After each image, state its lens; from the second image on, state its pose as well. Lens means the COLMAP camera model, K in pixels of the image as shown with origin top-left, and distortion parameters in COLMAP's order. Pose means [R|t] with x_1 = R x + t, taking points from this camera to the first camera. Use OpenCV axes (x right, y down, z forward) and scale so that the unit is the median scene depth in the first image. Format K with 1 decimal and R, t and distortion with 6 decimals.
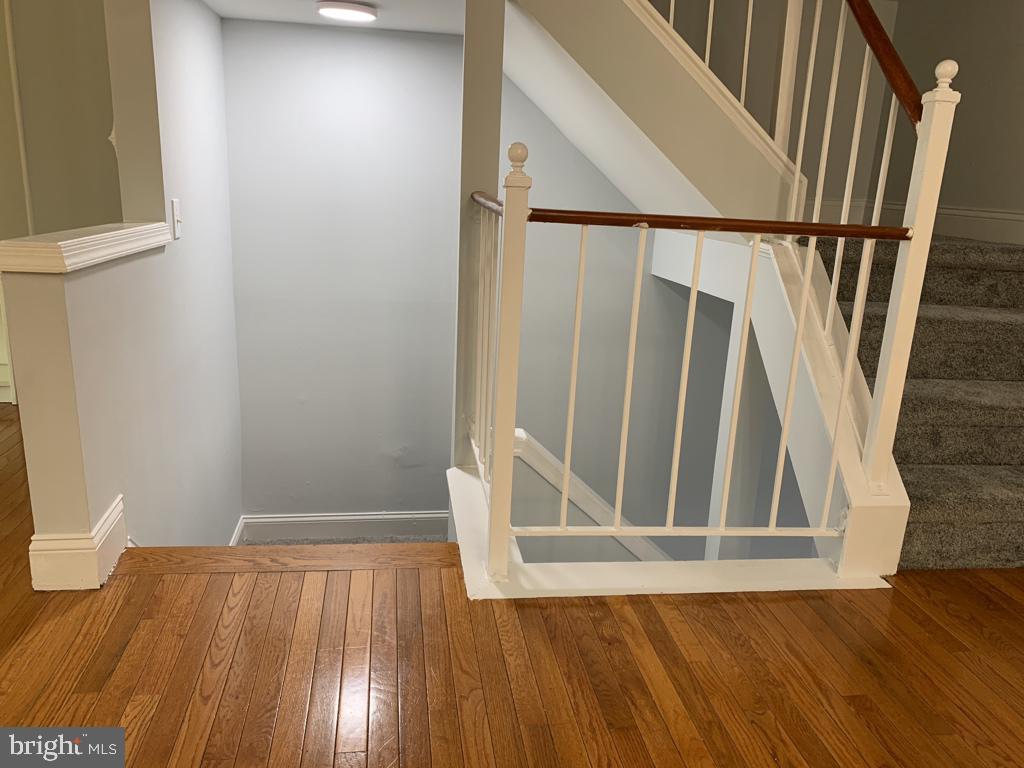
lens RADIAL K [[786.2, 0, 512.1], [0, 786.2, 386.4], [0, 0, 1]] dist [0.038662, -0.025717]
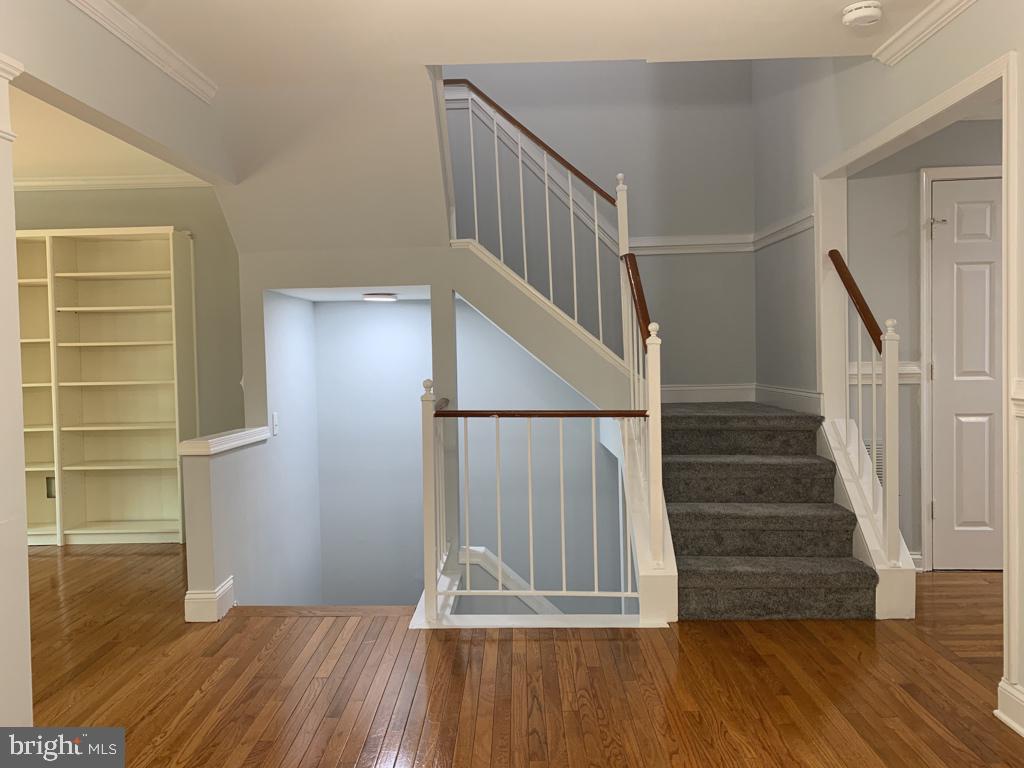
lens RADIAL K [[846.7, 0, 512.8], [0, 846.7, 386.6], [0, 0, 1]] dist [0.037541, -0.001565]
pose [[0.982211, -0.057508, -0.178758, 0.482262], [0.016431, 0.974621, -0.223259, 0.149815], [0.187061, 0.216350, 0.958228, -0.795493]]
